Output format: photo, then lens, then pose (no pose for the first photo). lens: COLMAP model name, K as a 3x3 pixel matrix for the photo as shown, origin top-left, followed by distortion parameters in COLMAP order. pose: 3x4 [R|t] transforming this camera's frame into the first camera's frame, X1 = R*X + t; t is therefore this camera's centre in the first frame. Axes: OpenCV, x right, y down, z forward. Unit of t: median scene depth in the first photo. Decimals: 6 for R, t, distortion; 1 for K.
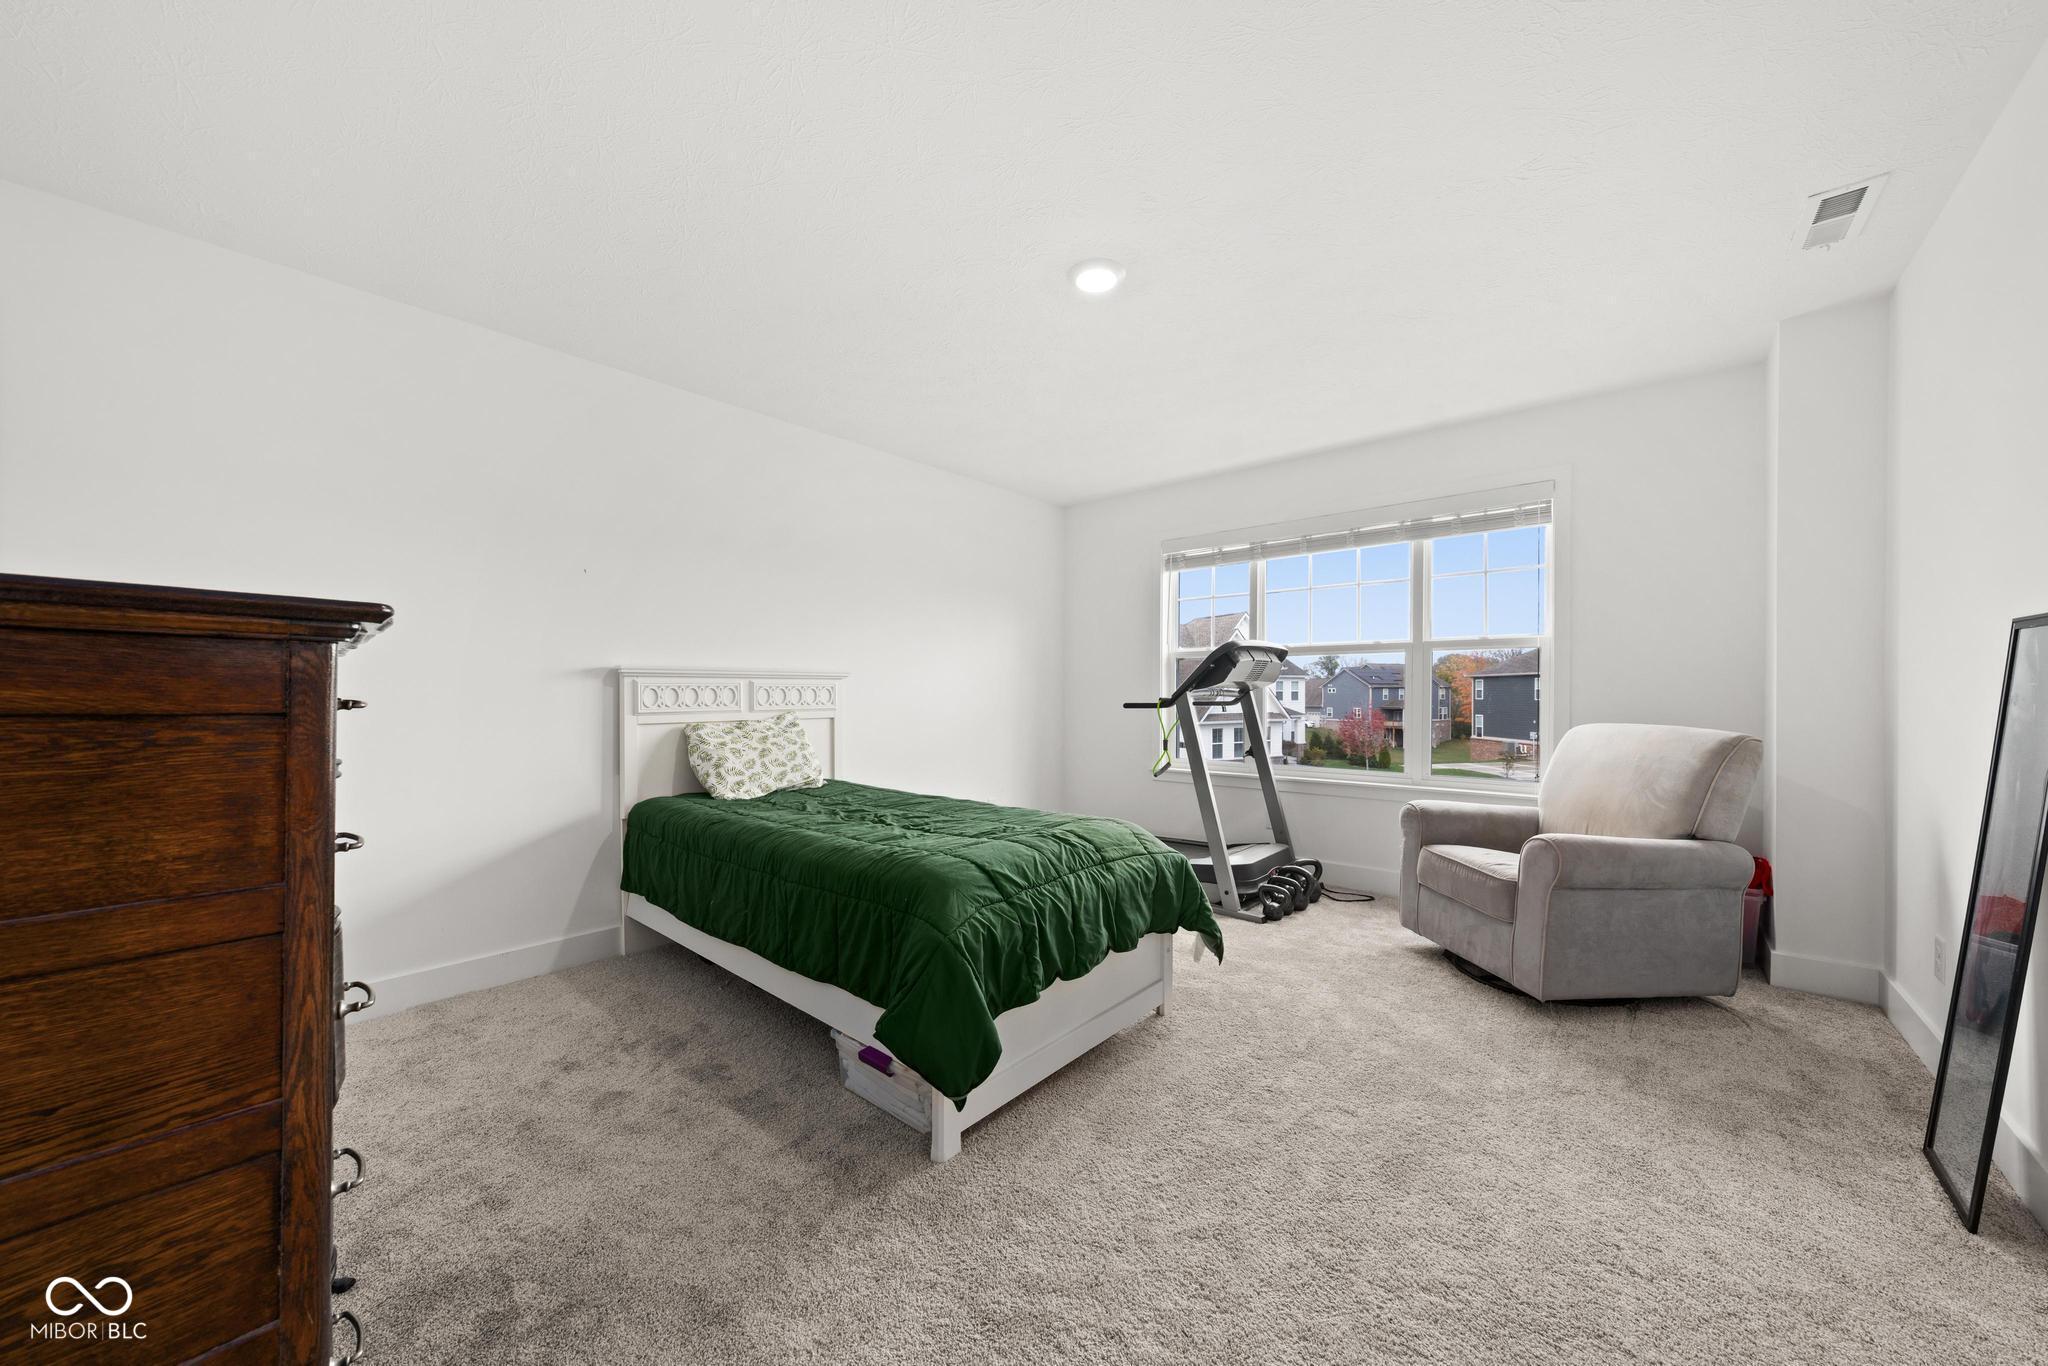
lens RADIAL K [[709.0, 0, 1037.3], [0, 709.0, 692.5], [0, 0, 1]] dist [-0.002612, -0.000145]
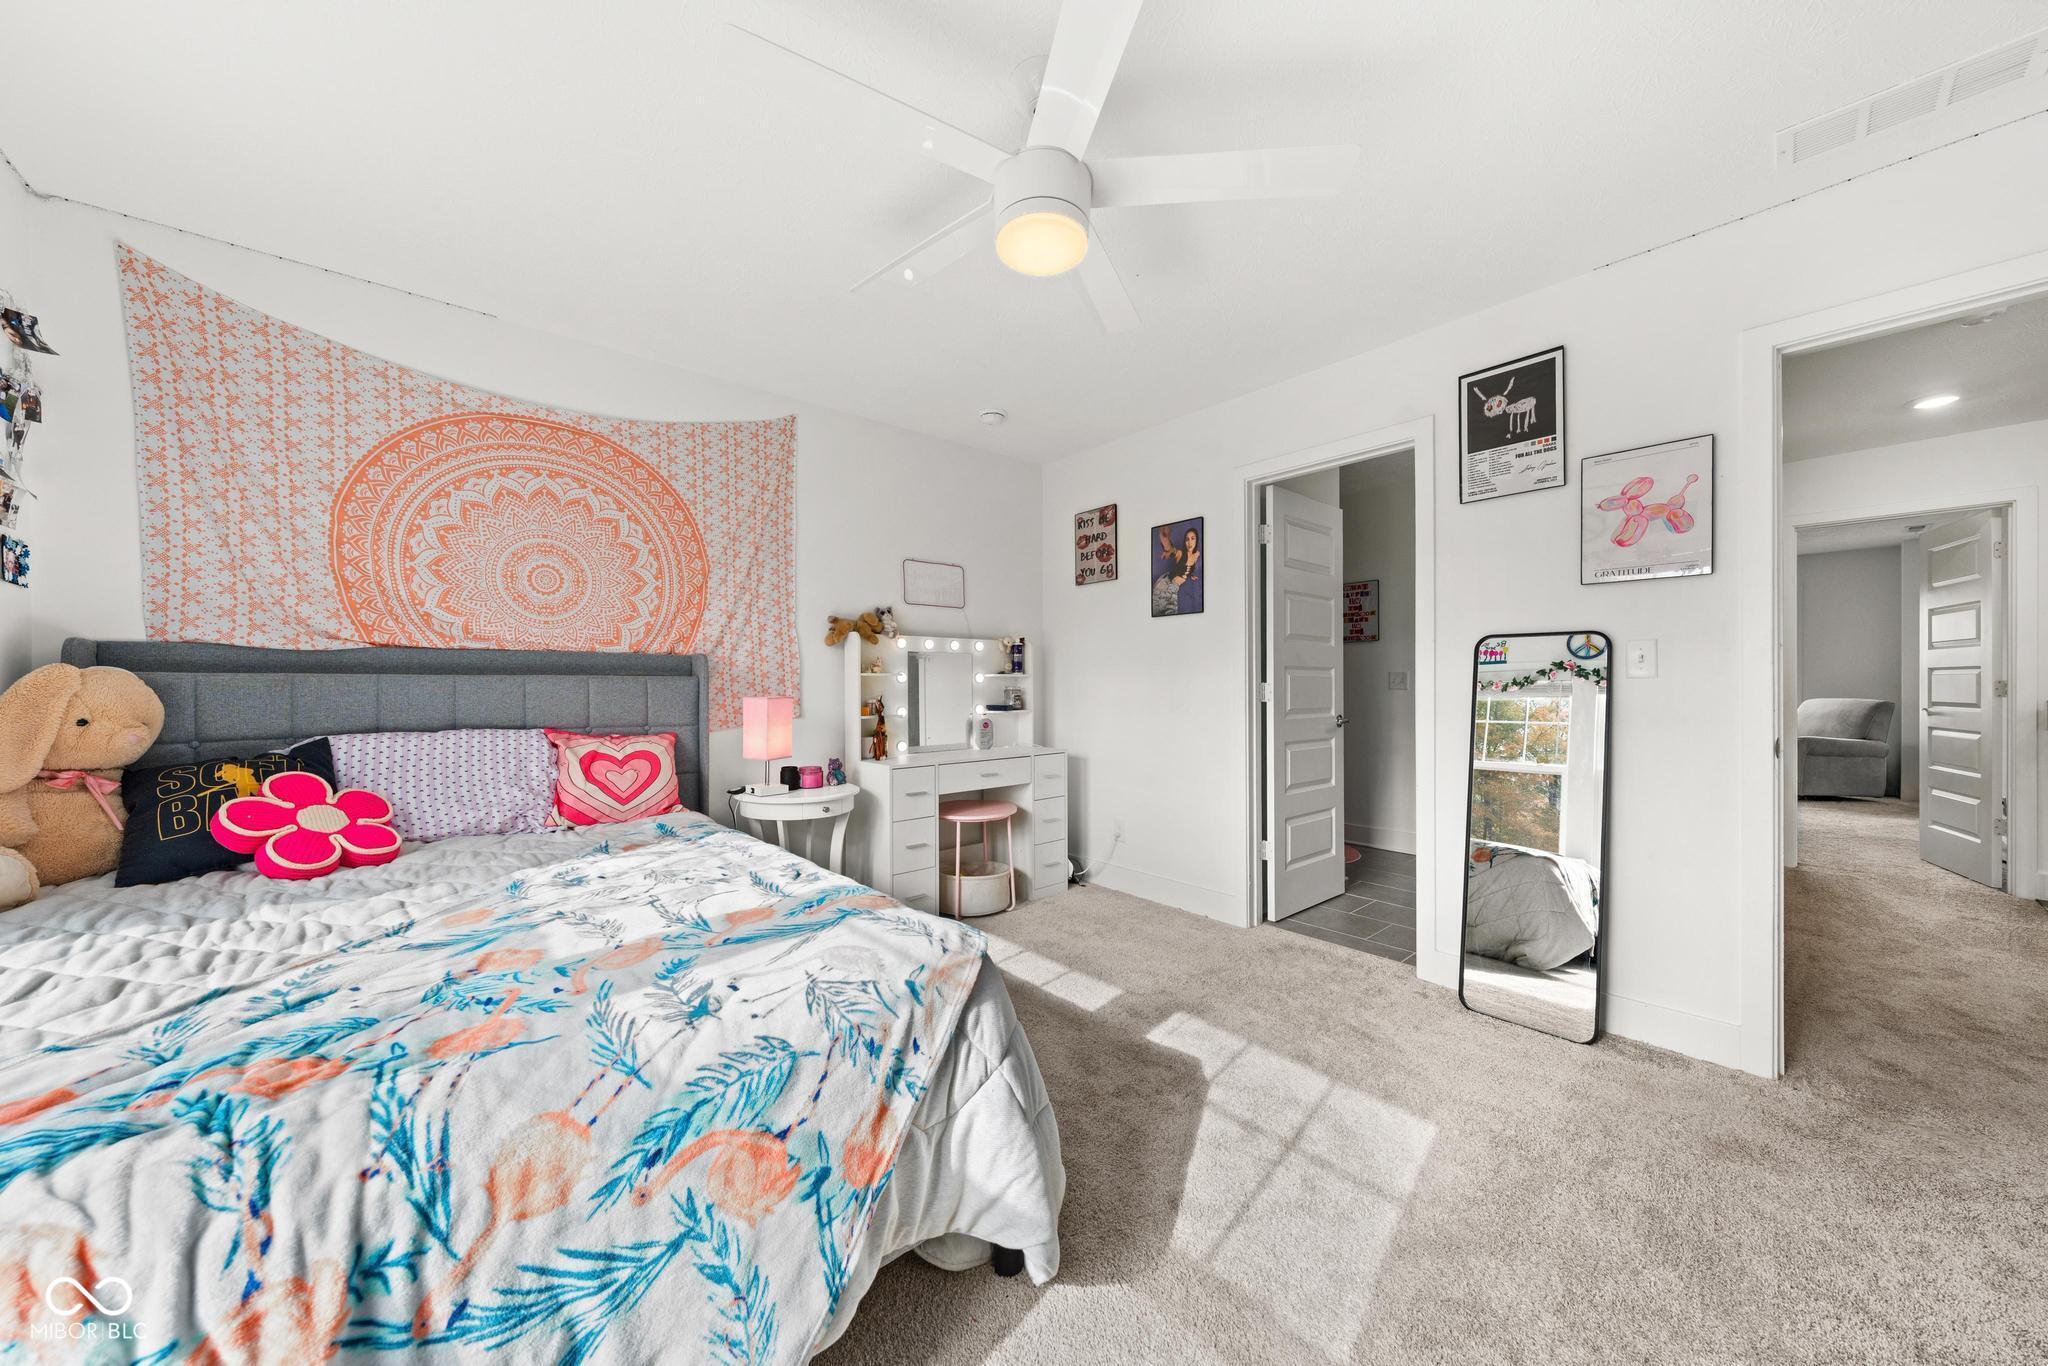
lens RADIAL K [[709.0, 0, 1024.6], [0, 709.0, 680.5], [0, 0, 1]] dist [-0.002612, -0.000145]
pose [[0.990431, -0.004182, -0.137949, -1.870598], [0.002954, 0.999954, -0.009109, -0.003749], [0.137980, 0.008614, 0.990398, -2.110090]]
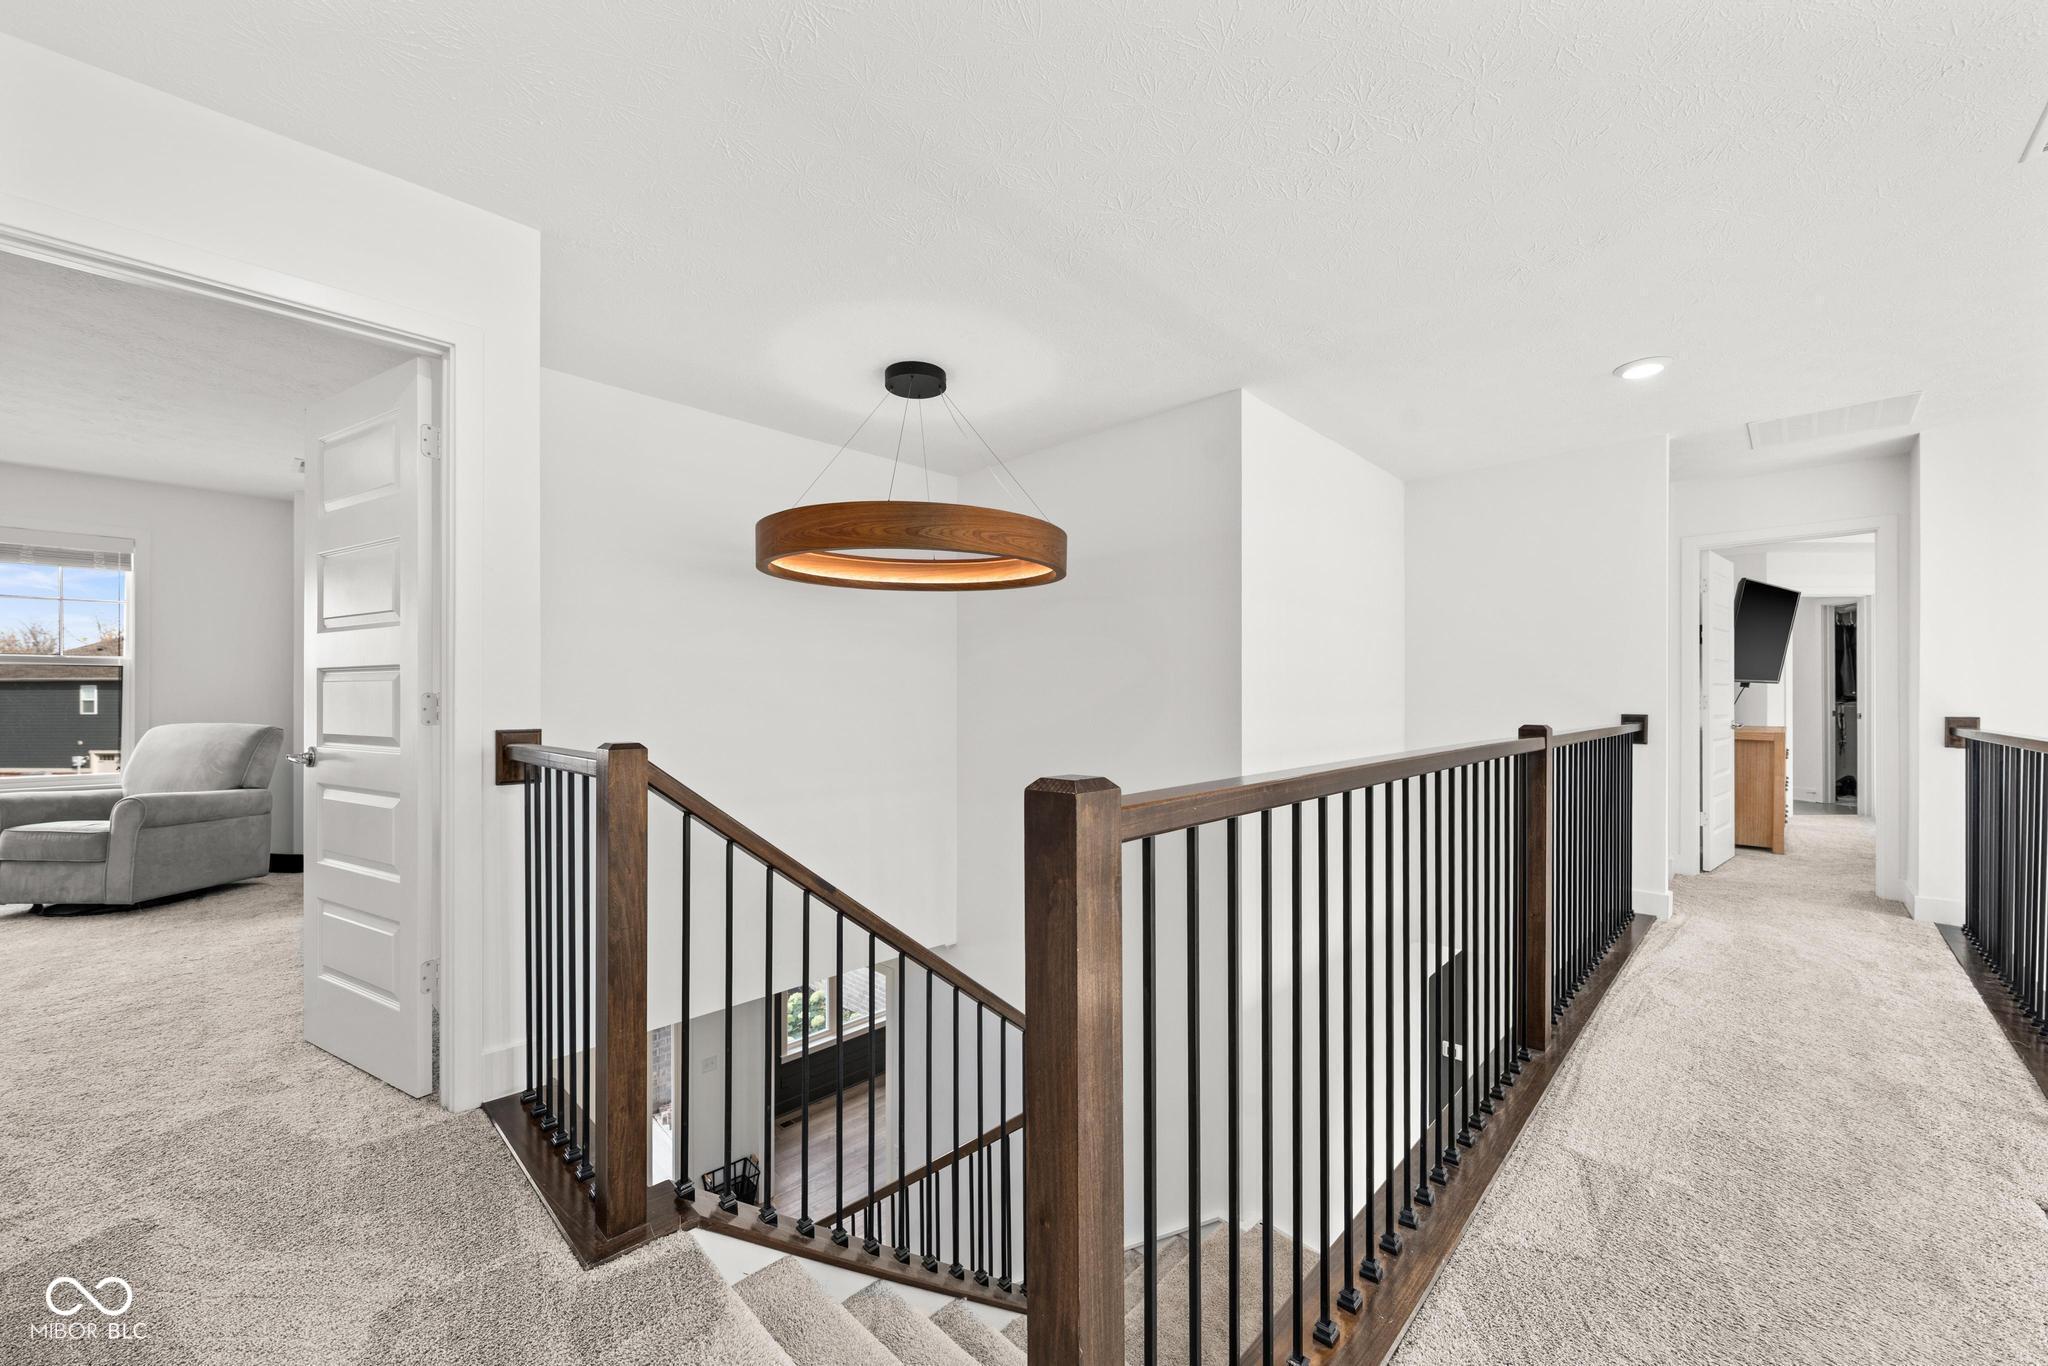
lens RADIAL K [[782.5, 0, 1036.6], [0, 782.5, 698.5], [0, 0, 1]] dist [0.003000, 0.000403]
pose [[0.073551, -0.001045, 0.997291, -0.812500], [0.004337, 0.999990, 0.000728, -0.002052], [-0.997282, 0.004271, 0.073555, -1.045987]]
